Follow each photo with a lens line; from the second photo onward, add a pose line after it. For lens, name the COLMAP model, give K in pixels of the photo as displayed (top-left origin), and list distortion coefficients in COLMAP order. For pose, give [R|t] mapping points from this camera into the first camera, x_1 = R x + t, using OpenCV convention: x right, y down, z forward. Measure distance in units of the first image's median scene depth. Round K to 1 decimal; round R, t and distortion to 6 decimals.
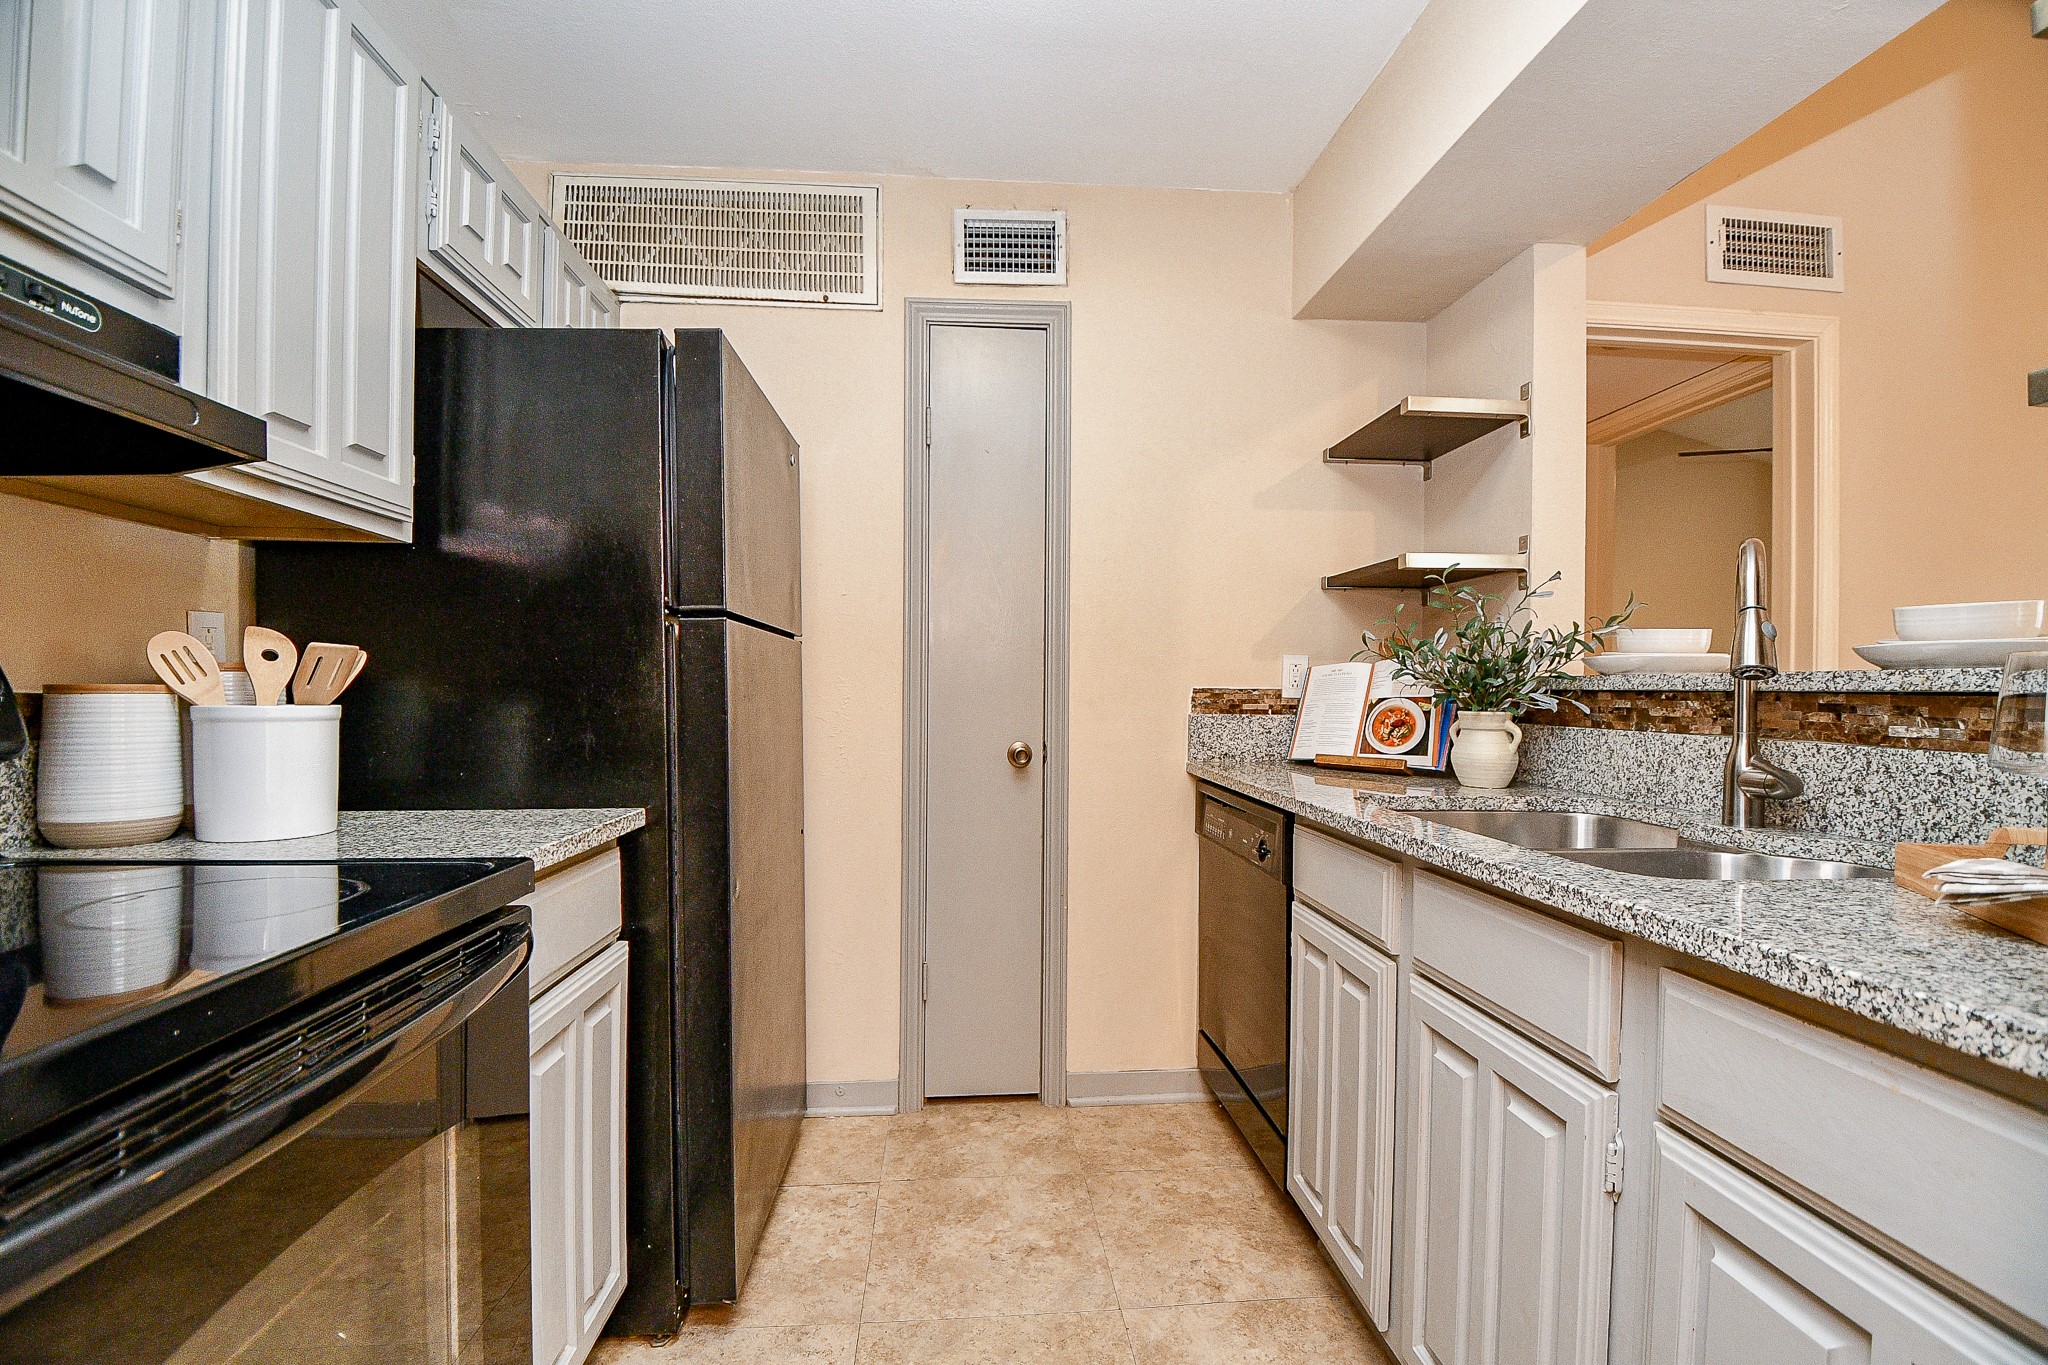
lens RADIAL K [[922.9, 0, 1027.8], [0, 922.9, 691.6], [0, 0, 1]] dist [-0.005476, -0.005031]
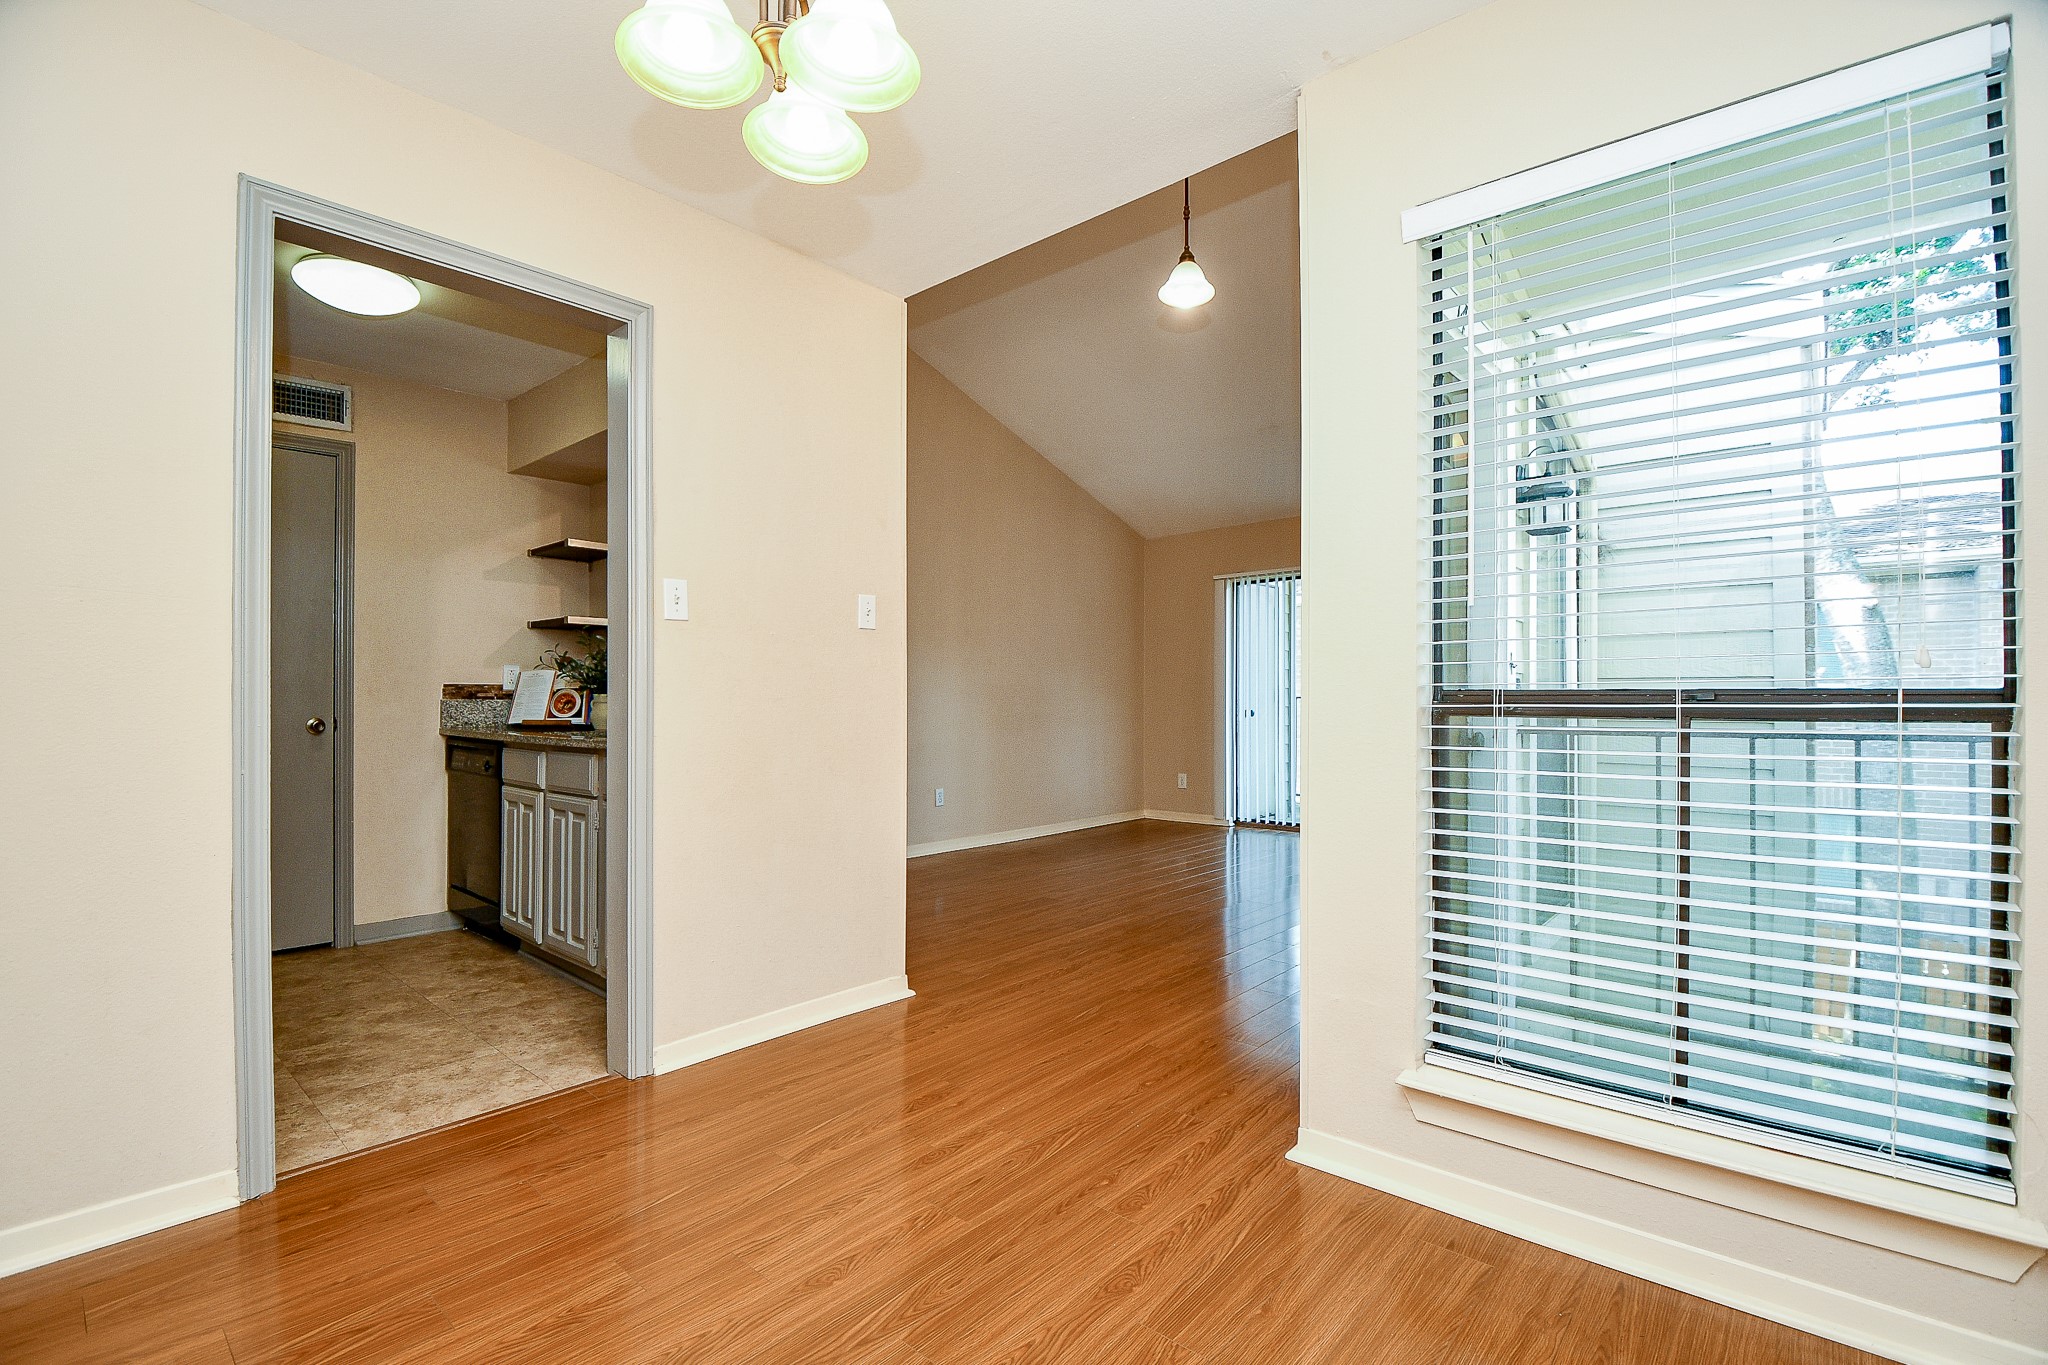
lens RADIAL K [[922.9, 0, 1022.1], [0, 922.9, 699.1], [0, 0, 1]] dist [-0.005476, -0.005031]
pose [[0.733122, -0.003657, 0.680087, -0.194045], [0.009072, 0.999949, -0.004403, 0.042302], [-0.680036, 0.009398, 0.733118, -0.973279]]
